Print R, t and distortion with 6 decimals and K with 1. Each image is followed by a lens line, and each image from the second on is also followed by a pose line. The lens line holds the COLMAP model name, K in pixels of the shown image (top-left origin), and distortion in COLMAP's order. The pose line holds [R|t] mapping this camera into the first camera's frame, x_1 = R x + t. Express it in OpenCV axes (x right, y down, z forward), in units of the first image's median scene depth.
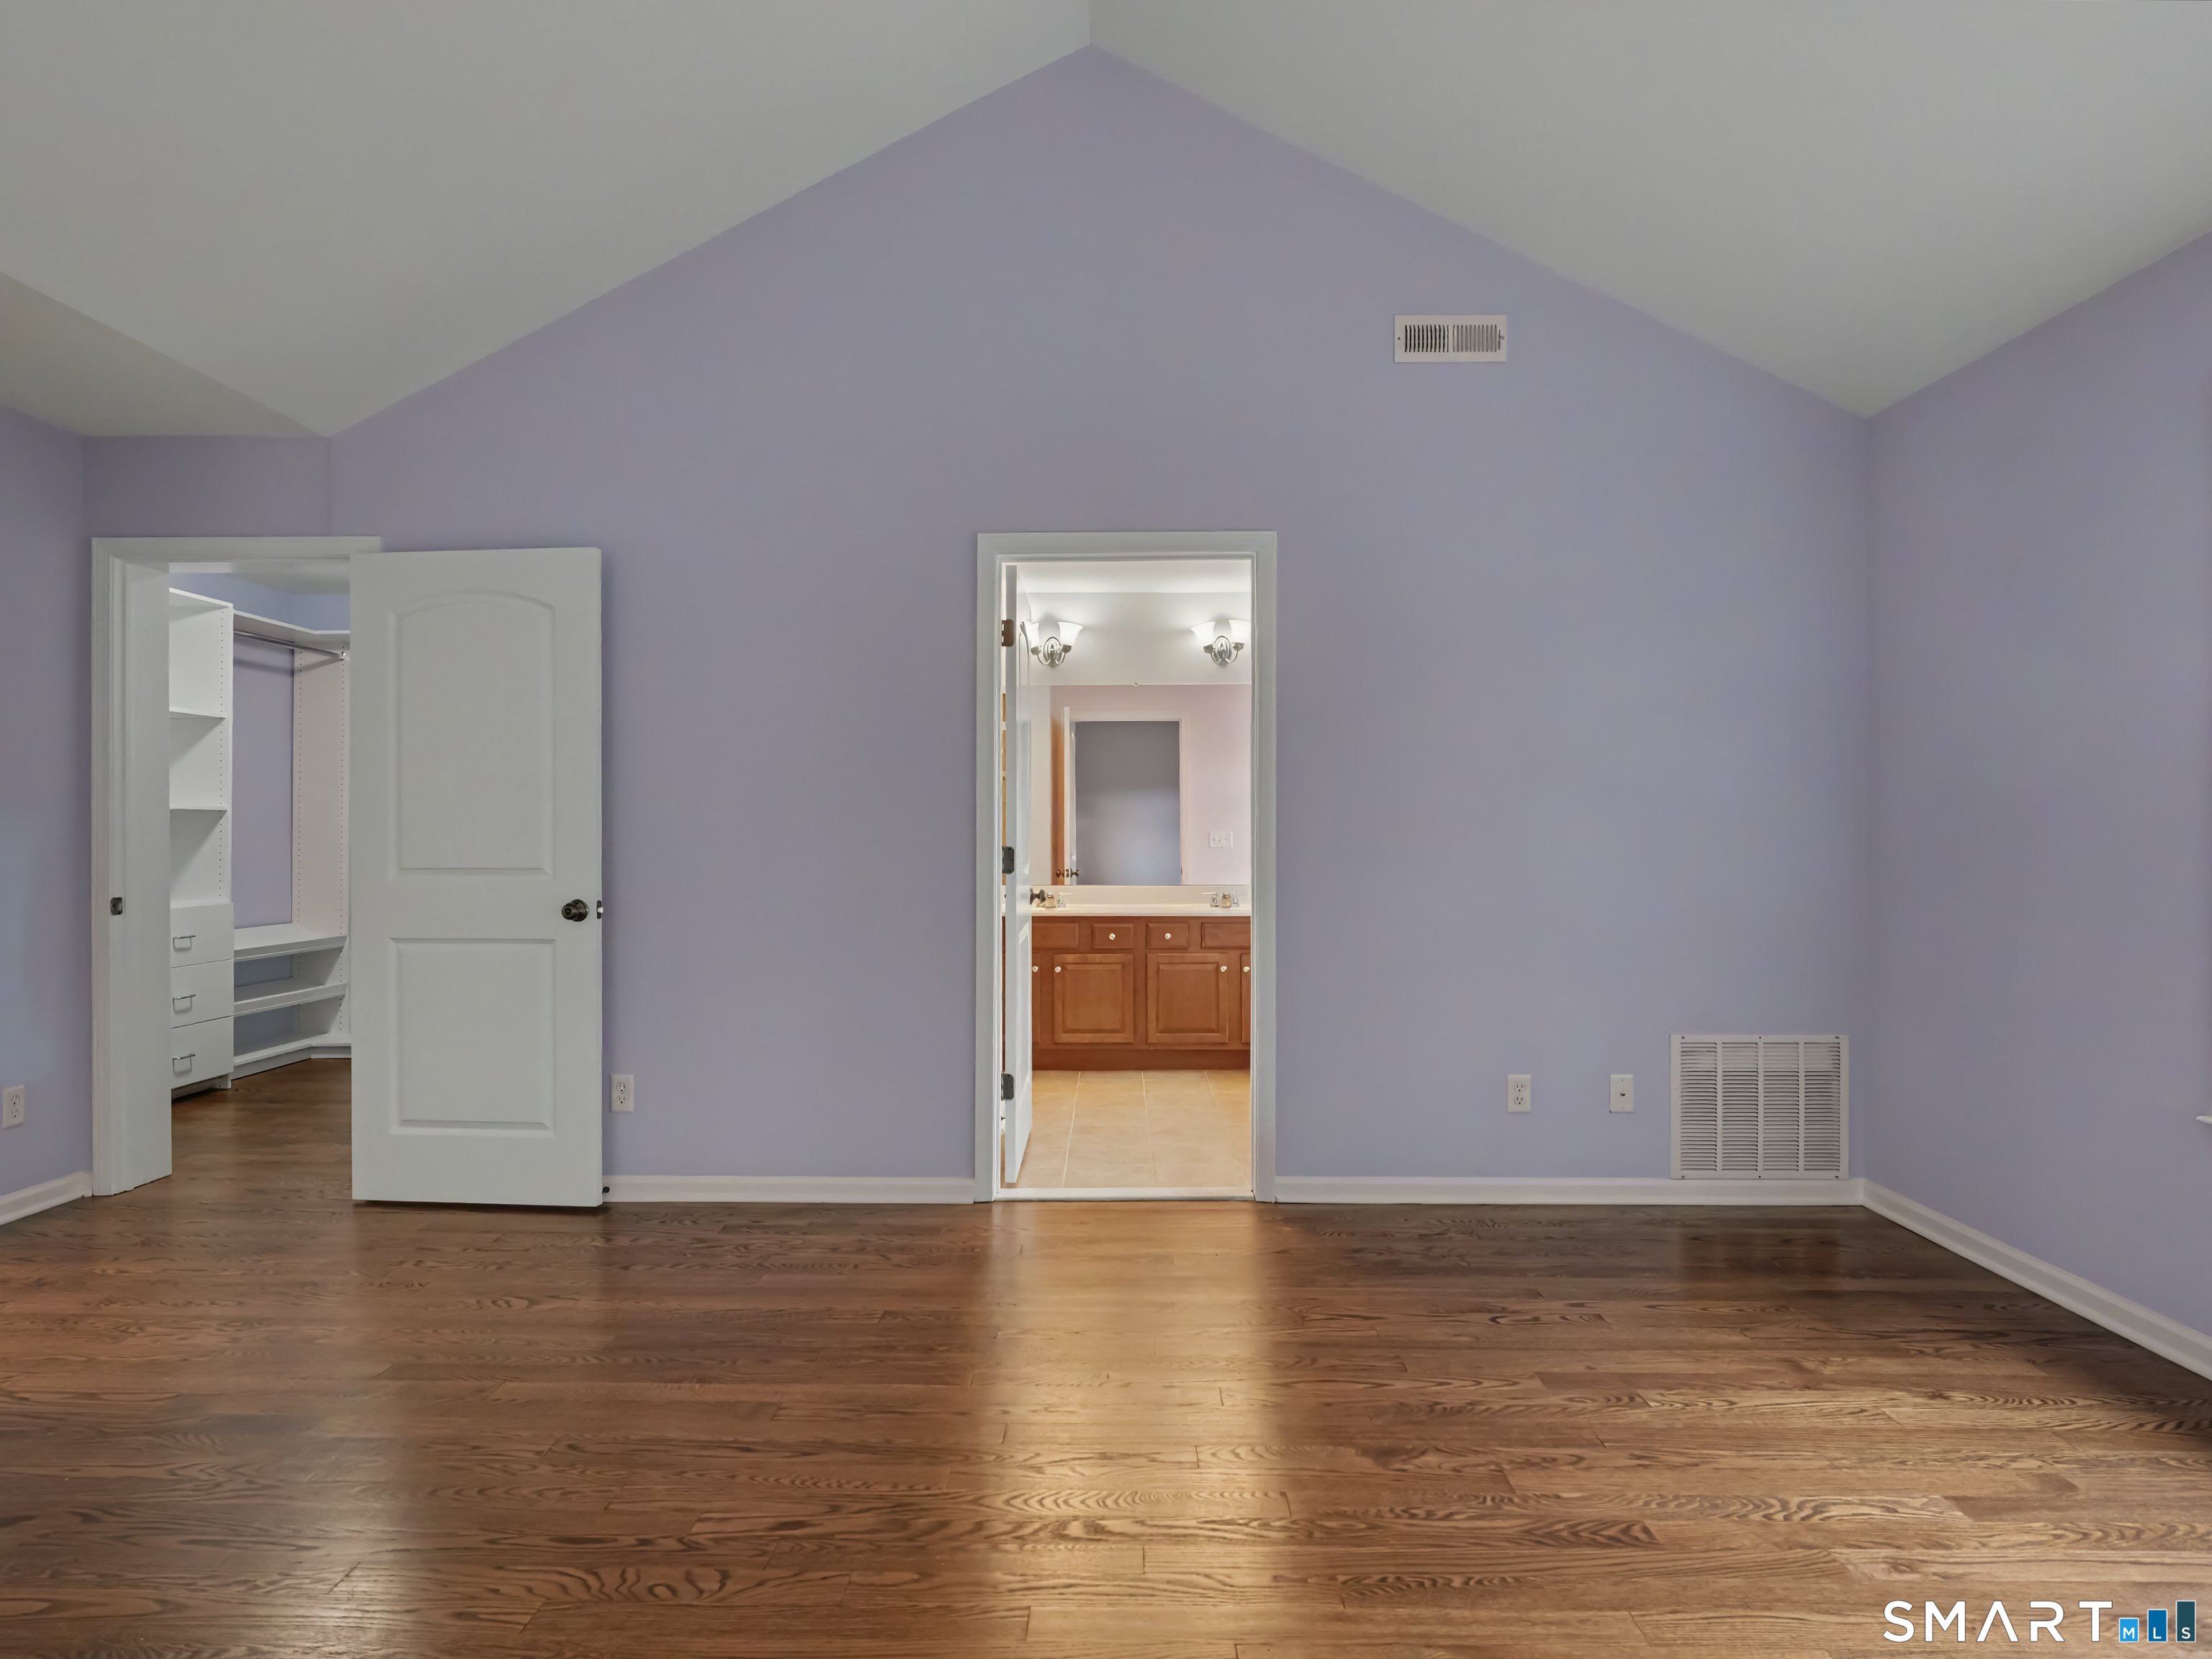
lens RADIAL K [[1236.7, 0, 1101.1], [0, 1236.7, 837.2], [0, 0, 1]] dist [-0.004834, -0.001813]
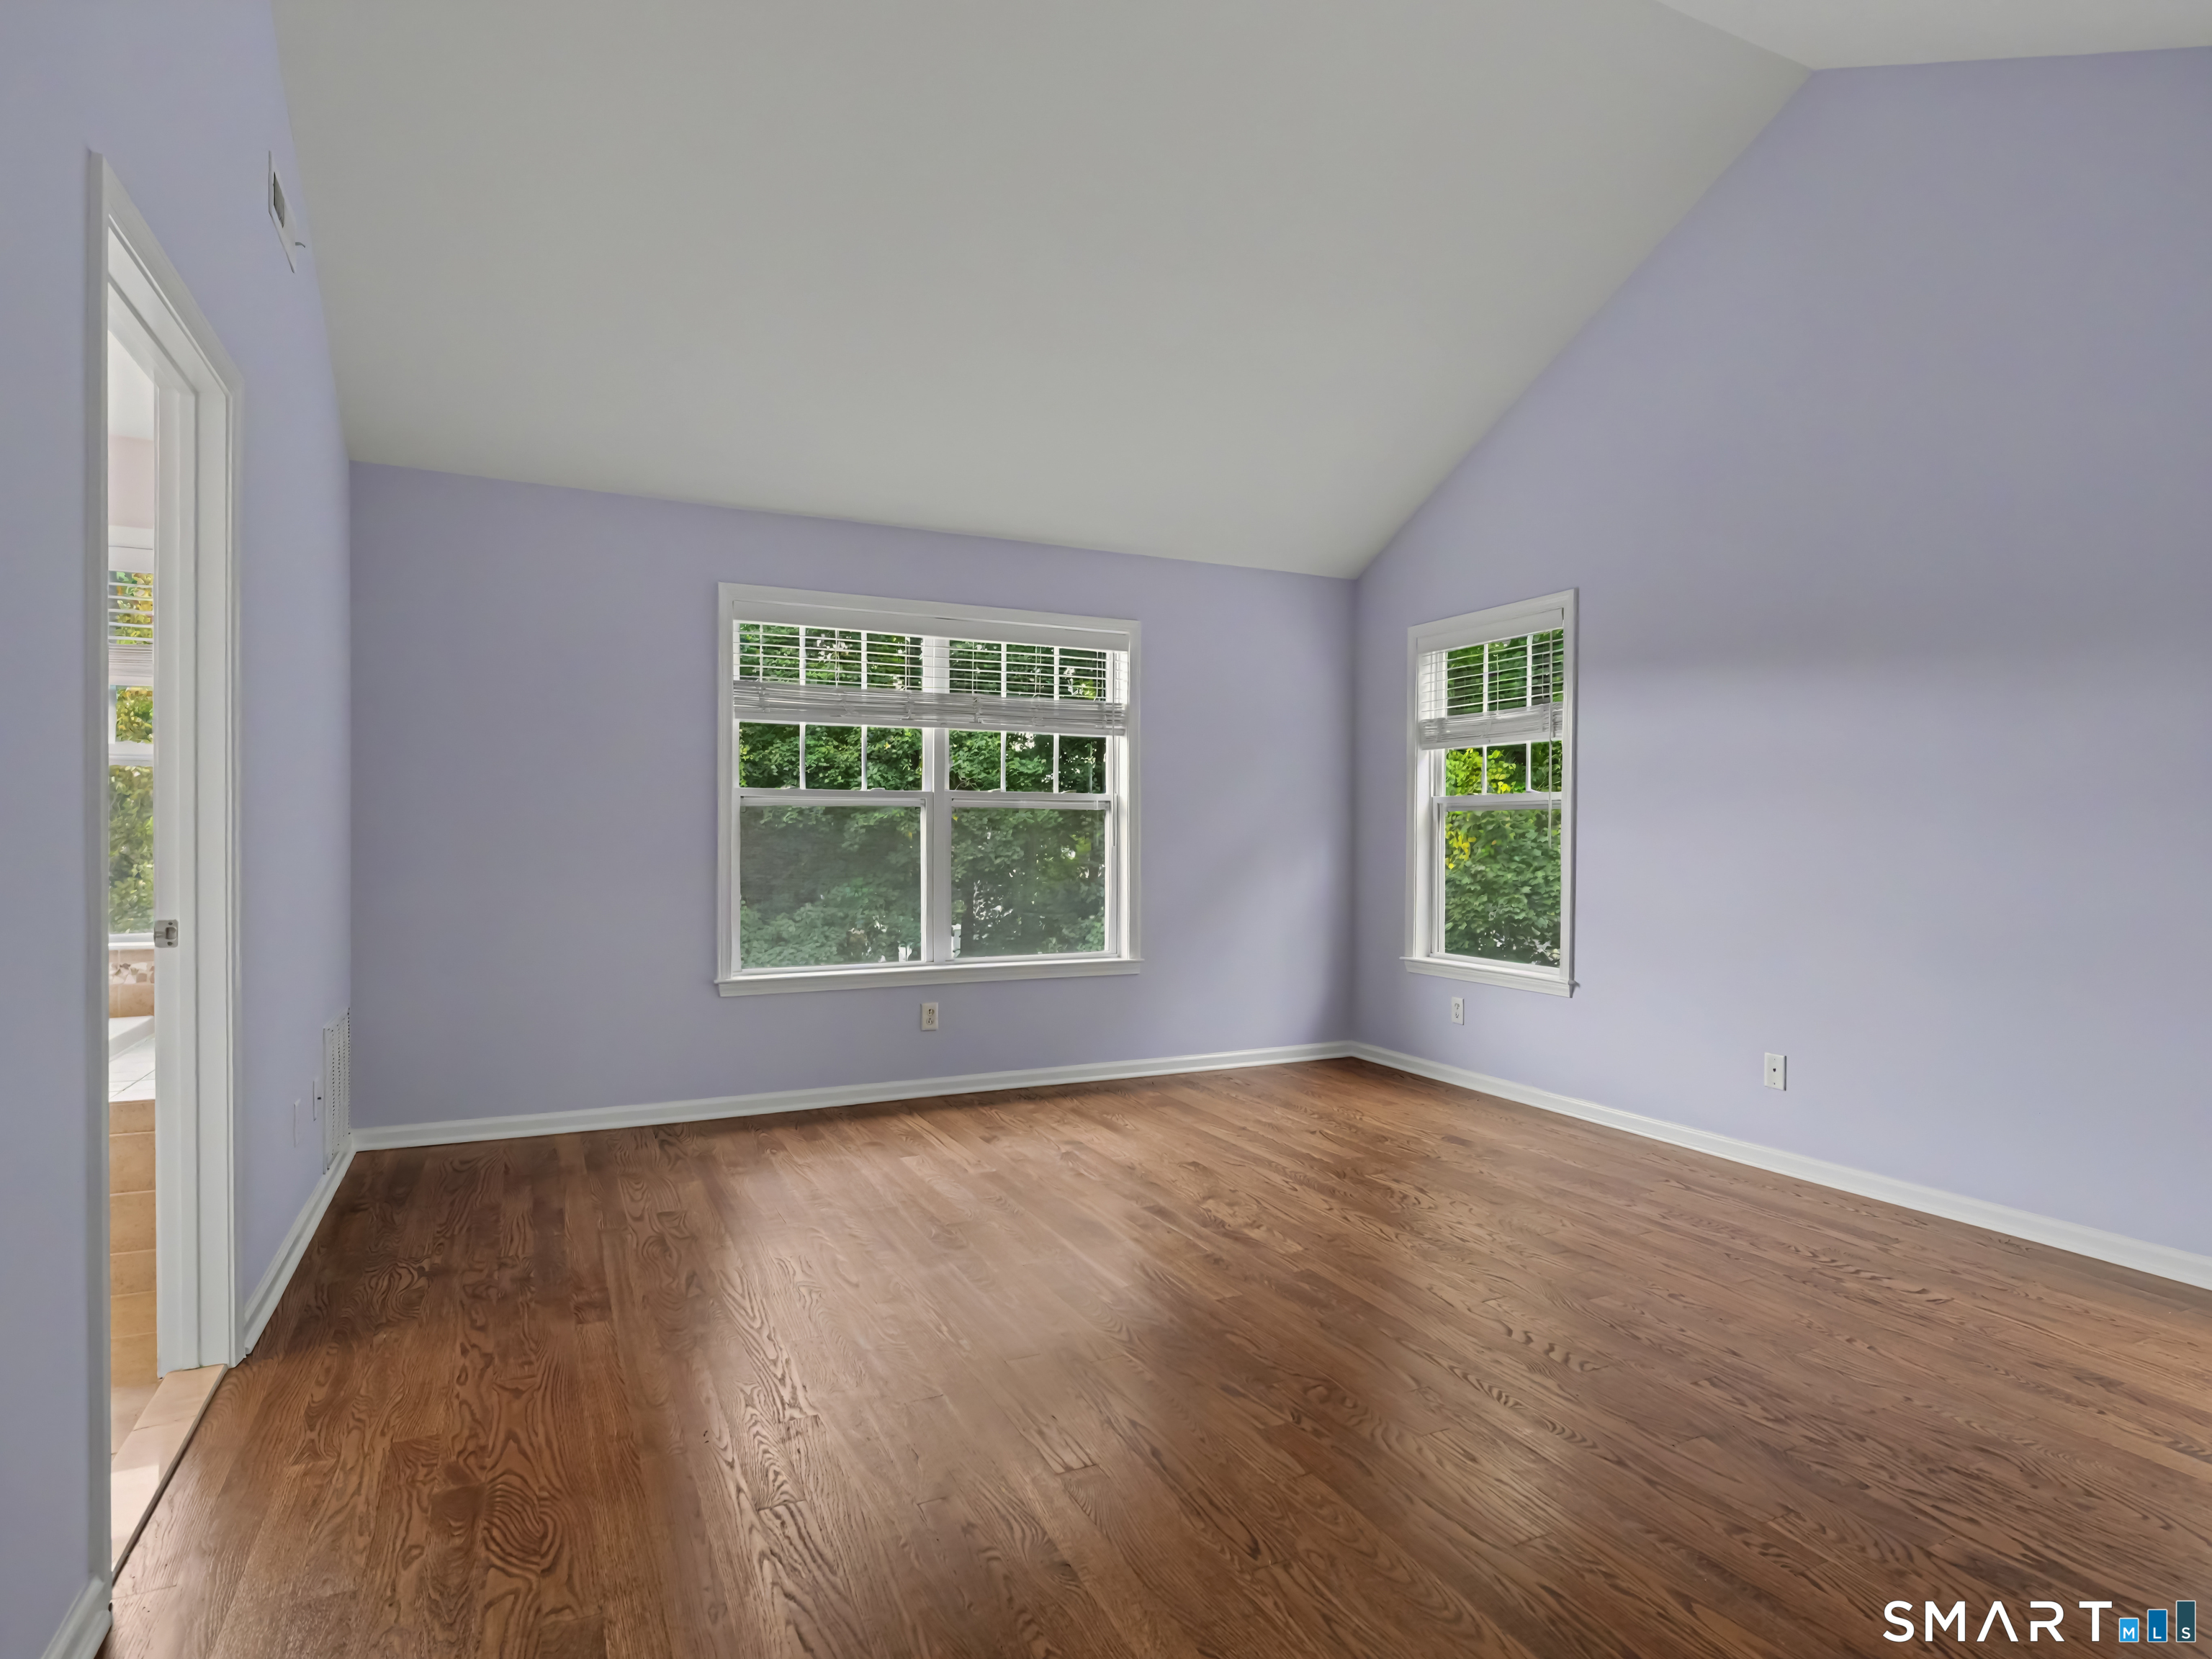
lens RADIAL K [[1187.4, 0, 1093.0], [0, 1187.4, 832.0], [0, 0, 1]] dist [0.005062, -0.002874]
pose [[-0.447028, 0.002543, 0.894516, -0.666029], [-0.005832, 0.999966, -0.005757, 0.005571], [-0.894501, -0.007790, -0.446998, 0.881865]]
